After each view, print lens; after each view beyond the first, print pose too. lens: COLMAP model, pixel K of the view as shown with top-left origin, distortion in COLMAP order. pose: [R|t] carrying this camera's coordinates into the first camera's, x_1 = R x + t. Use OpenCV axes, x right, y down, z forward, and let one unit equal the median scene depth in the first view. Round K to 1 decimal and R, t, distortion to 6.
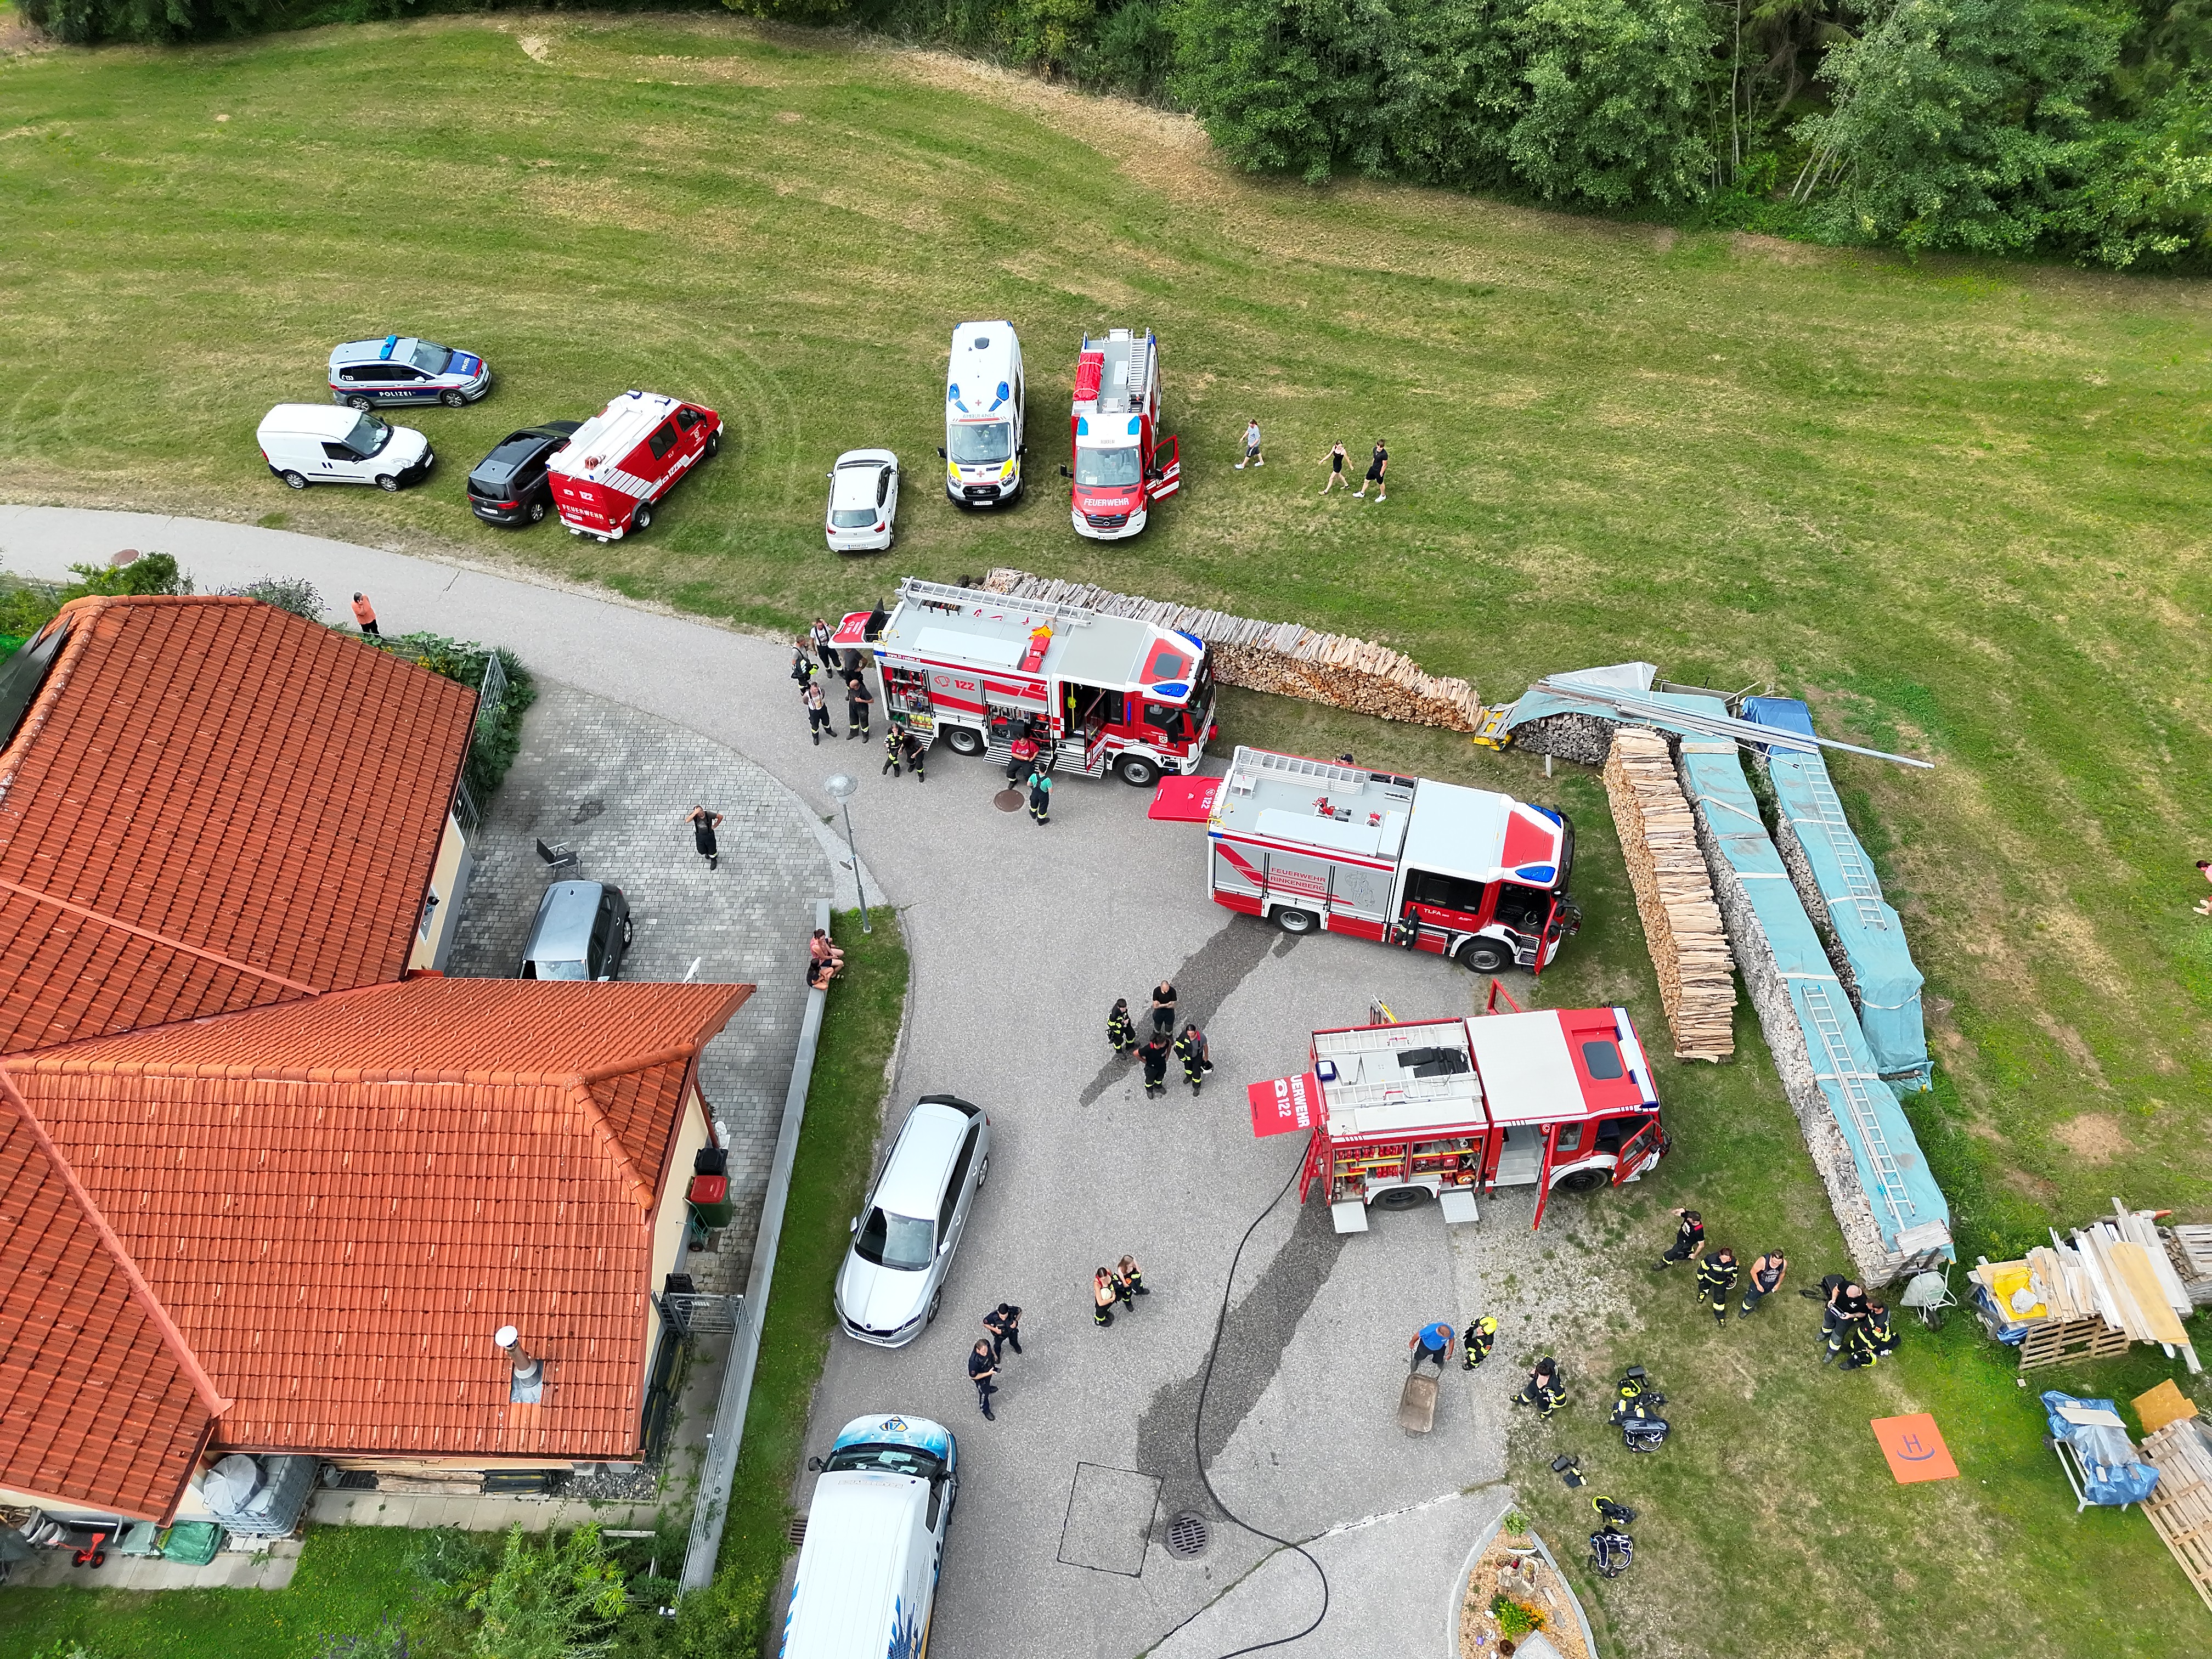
lens RADIAL K [[1552.1, 0, 1112.2], [0, 1552.1, 836.0], [0, 0, 1]] dist [0.079079, -0.074357]
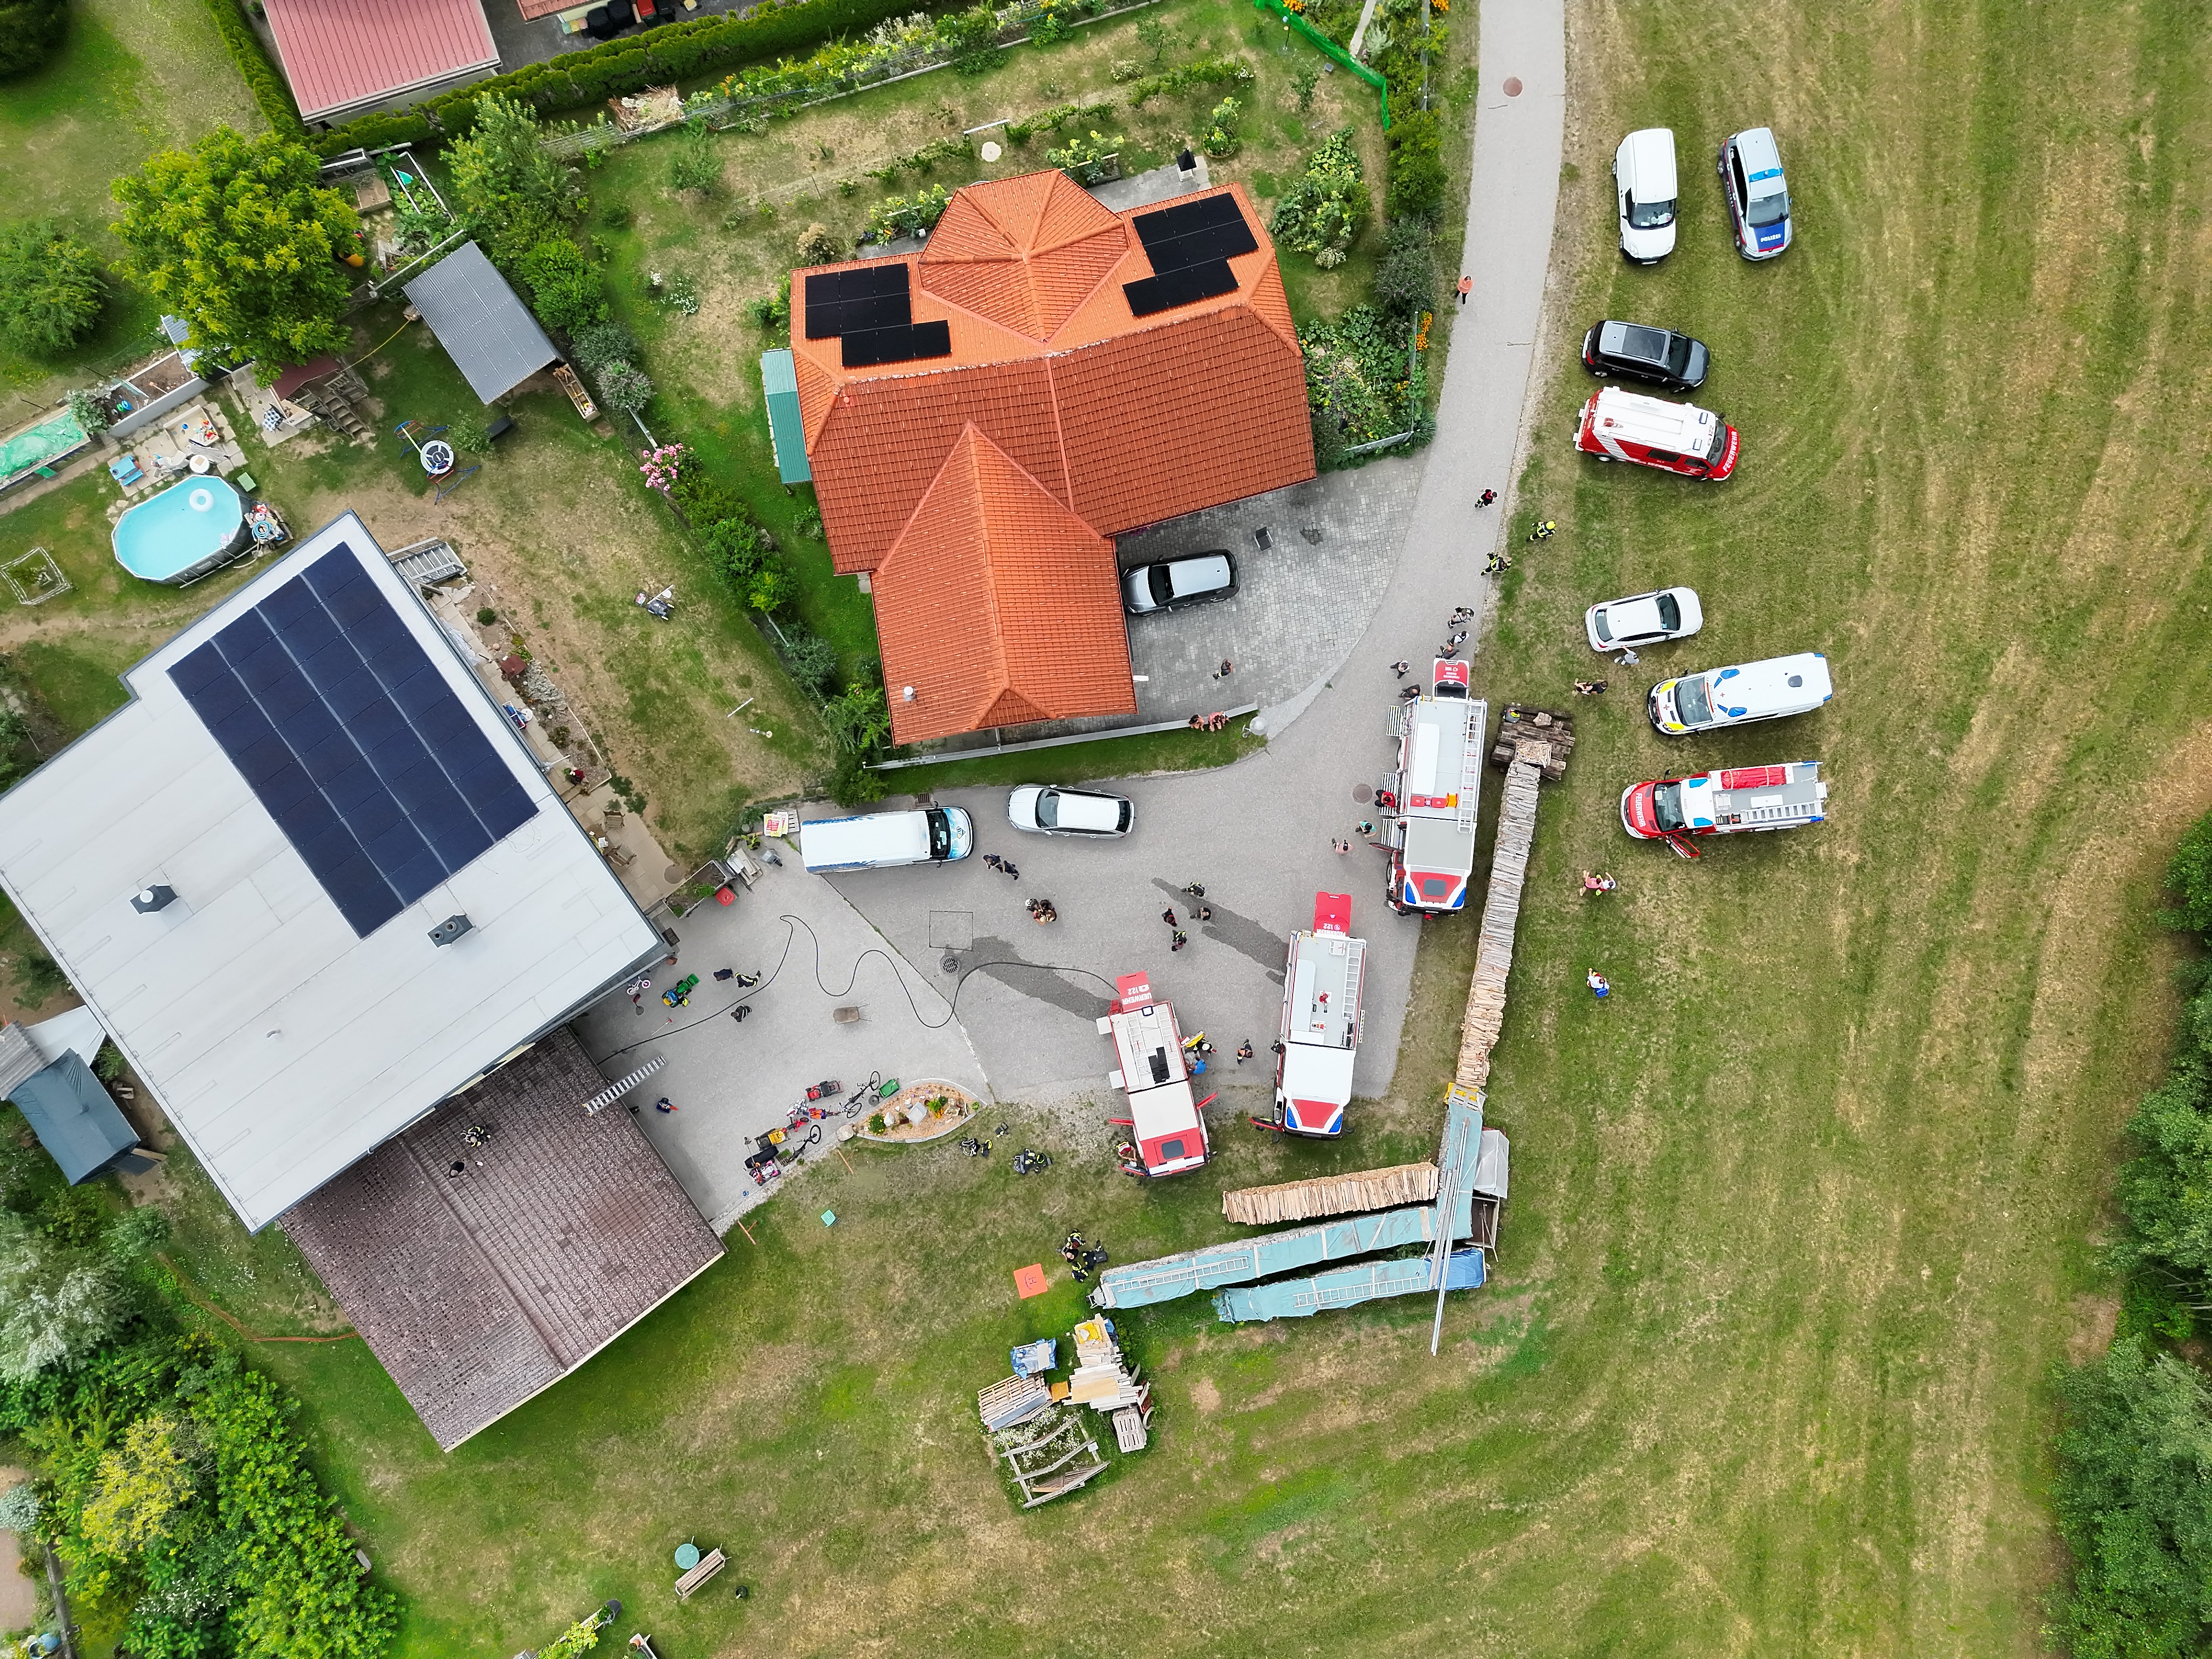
lens RADIAL K [[1552.1, 0, 1112.2], [0, 1552.1, 836.0], [0, 0, 1]] dist [0.079079, -0.074357]
pose [[0.172762, 0.984962, 0.001924, -0.068017], [-0.725949, 0.126010, 0.676106, -0.862560], [0.665696, -0.118202, 0.736802, -0.327625]]
